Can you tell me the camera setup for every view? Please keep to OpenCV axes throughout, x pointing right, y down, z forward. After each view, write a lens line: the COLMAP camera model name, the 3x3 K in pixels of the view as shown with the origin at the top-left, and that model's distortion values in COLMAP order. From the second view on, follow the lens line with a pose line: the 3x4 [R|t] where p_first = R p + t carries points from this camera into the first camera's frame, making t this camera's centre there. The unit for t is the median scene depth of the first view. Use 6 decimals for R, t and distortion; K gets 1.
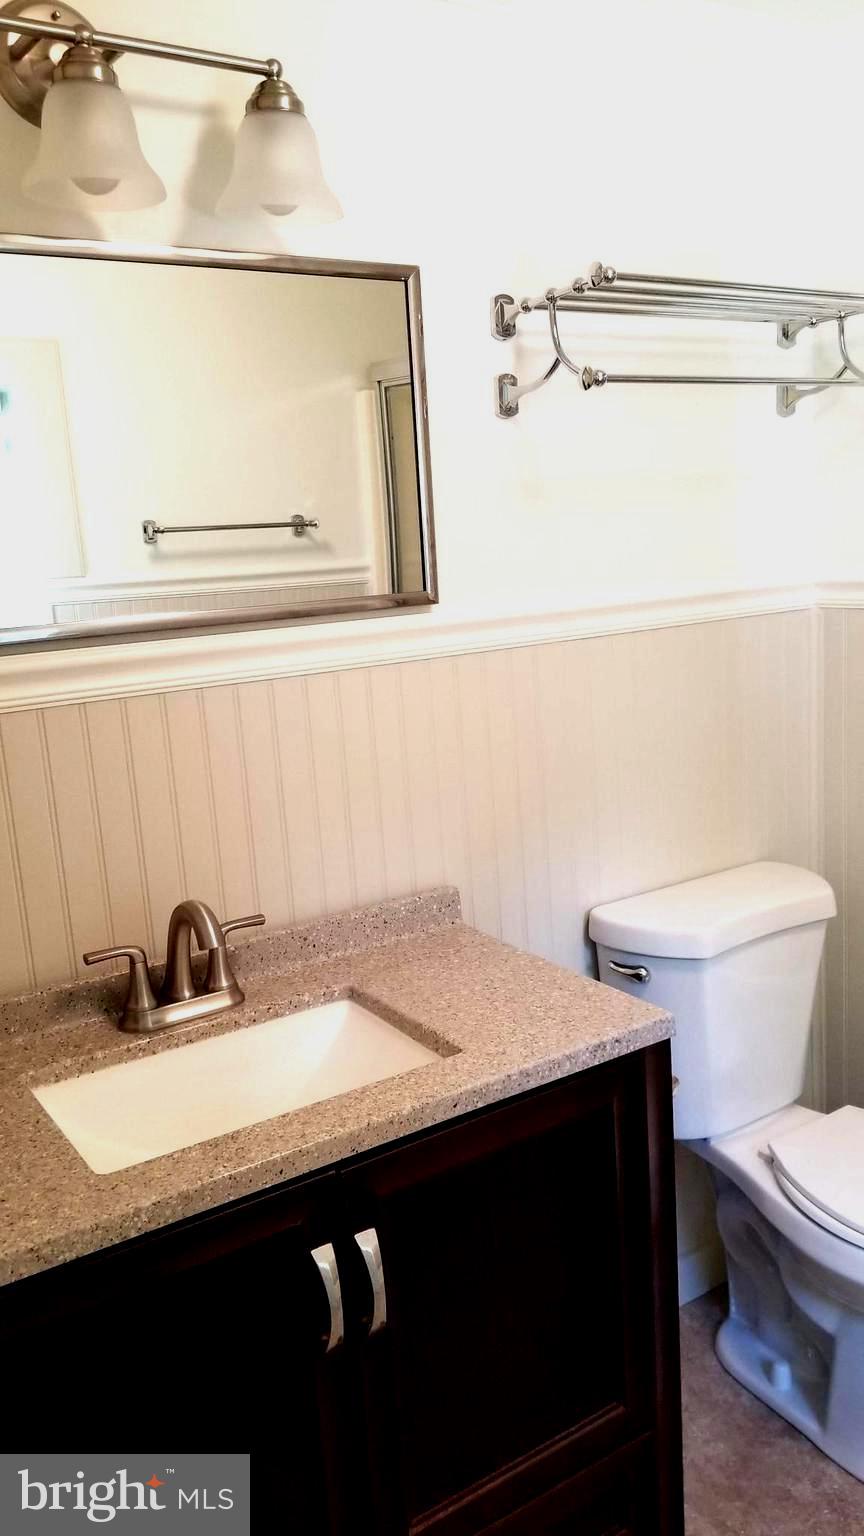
lens RADIAL K [[1240.7, 0, 432.0], [0, 1240.7, 768.0], [0, 0, 1]] dist [0.076398, -0.119830]
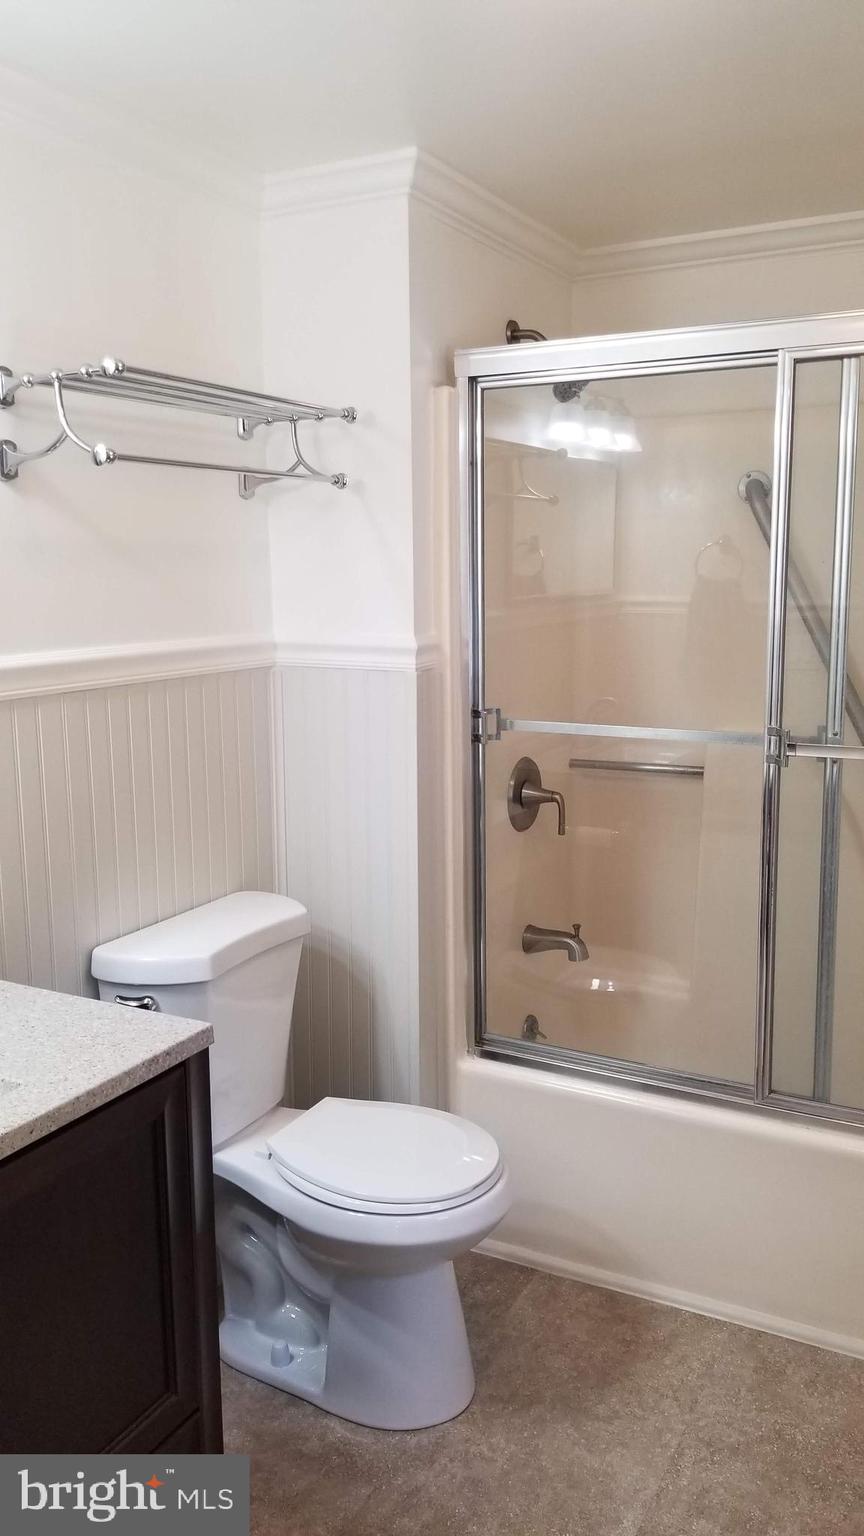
lens RADIAL K [[1240.7, 0, 432.0], [0, 1240.7, 768.0], [0, 0, 1]] dist [0.076398, -0.119830]
pose [[0.882929, -0.028750, 0.468626, -0.117486], [0.050445, 0.998155, -0.033807, 0.011480], [-0.466789, 0.053488, 0.882750, -0.075099]]
